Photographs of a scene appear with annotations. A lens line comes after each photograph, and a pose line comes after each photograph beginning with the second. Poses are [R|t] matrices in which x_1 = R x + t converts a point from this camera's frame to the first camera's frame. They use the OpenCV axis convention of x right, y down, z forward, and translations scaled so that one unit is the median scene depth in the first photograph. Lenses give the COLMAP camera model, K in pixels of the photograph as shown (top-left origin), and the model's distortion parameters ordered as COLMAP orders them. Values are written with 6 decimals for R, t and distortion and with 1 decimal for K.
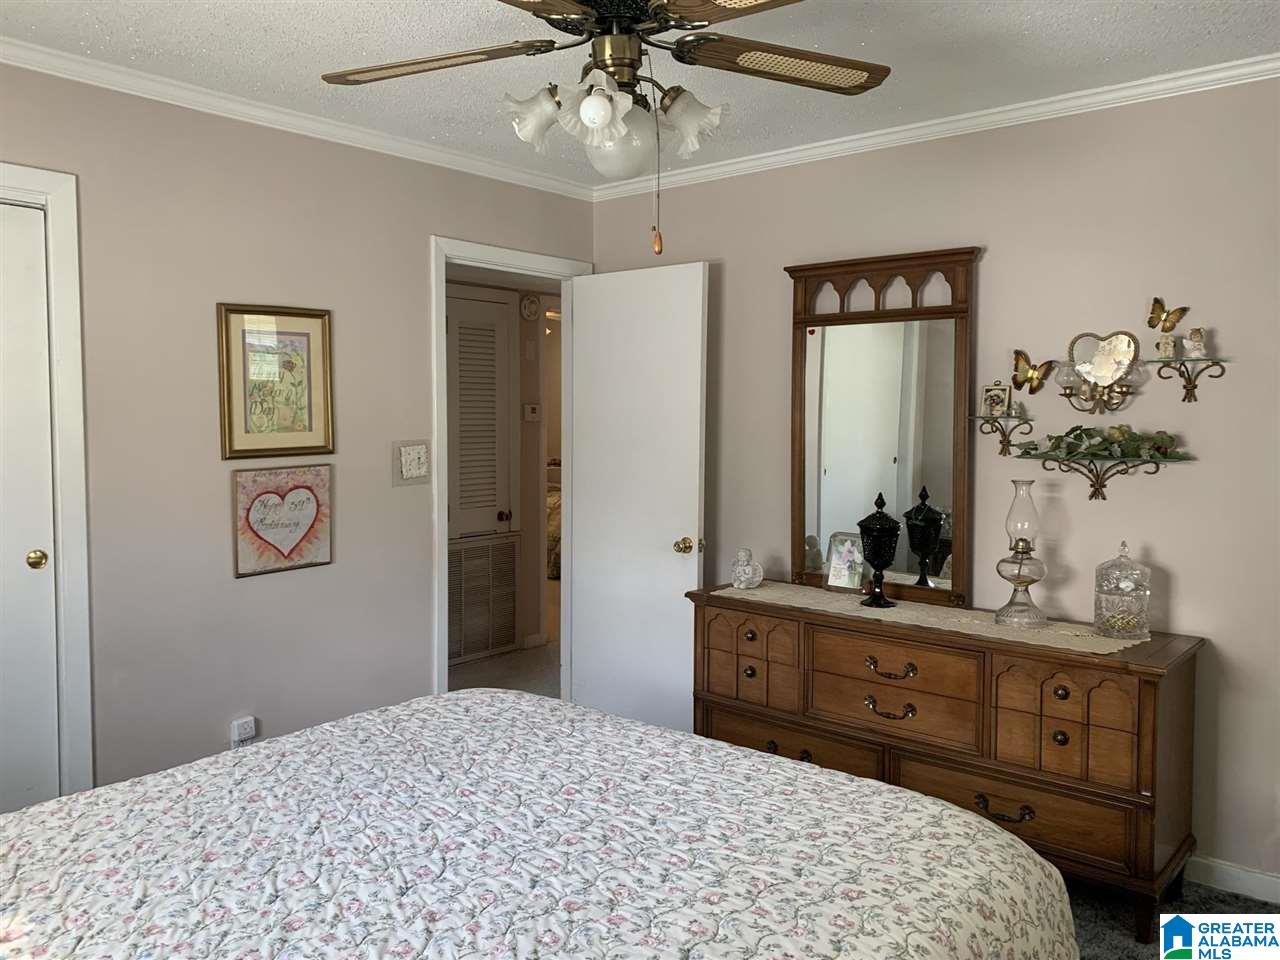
lens RADIAL K [[979.5, 0, 632.2], [0, 979.5, 475.4], [0, 0, 1]] dist [-0.001573, -0.004715]
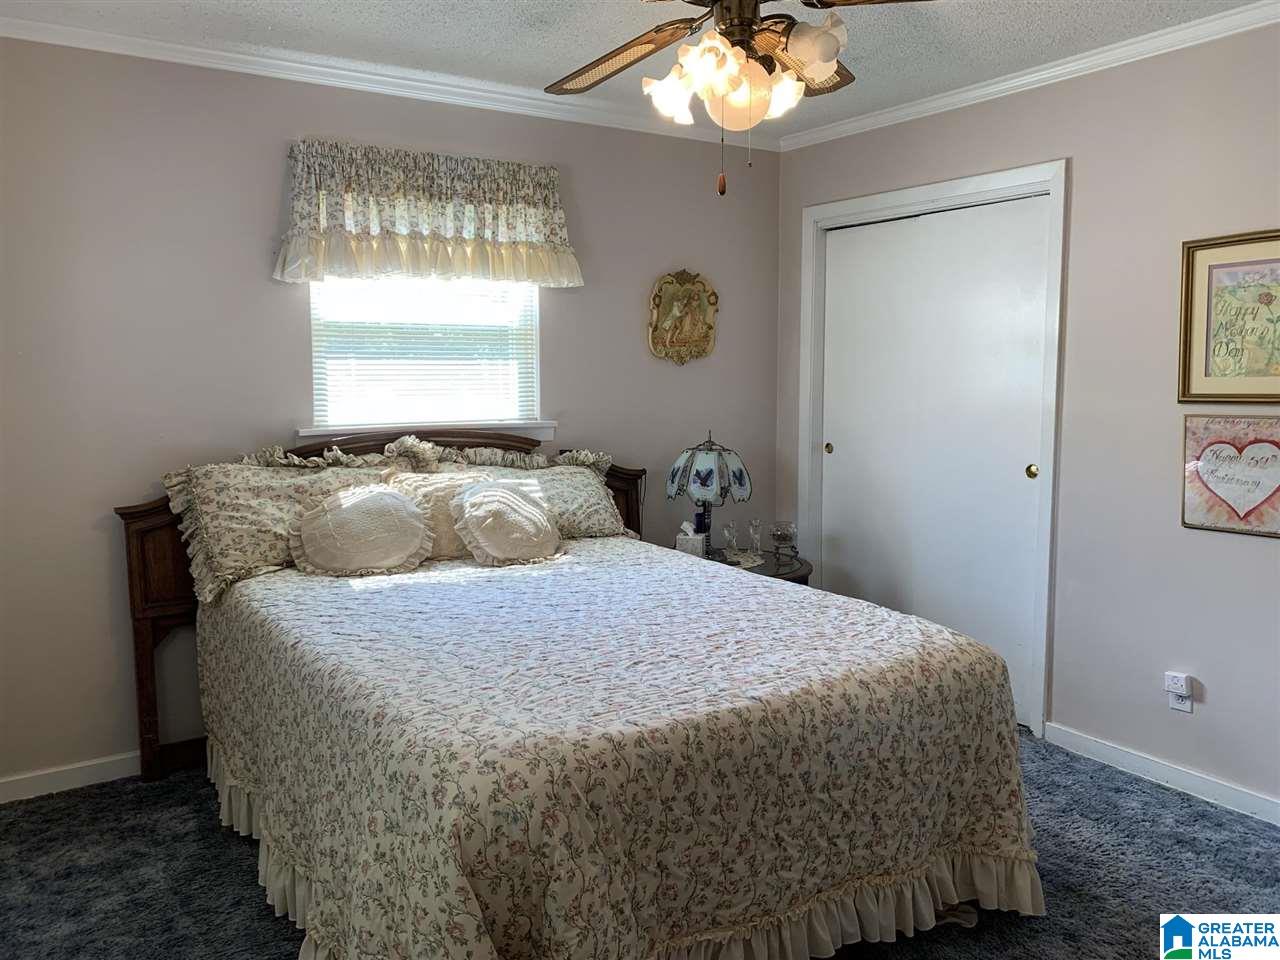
lens RADIAL K [[979.5, 0, 633.1], [0, 979.5, 480.0], [0, 0, 1]] dist [-0.001573, -0.004715]
pose [[-0.285152, 0.101138, -0.953131, 0.660246], [-0.064789, 0.990109, 0.124445, -0.025780], [0.956290, 0.097238, -0.275779, 0.737565]]
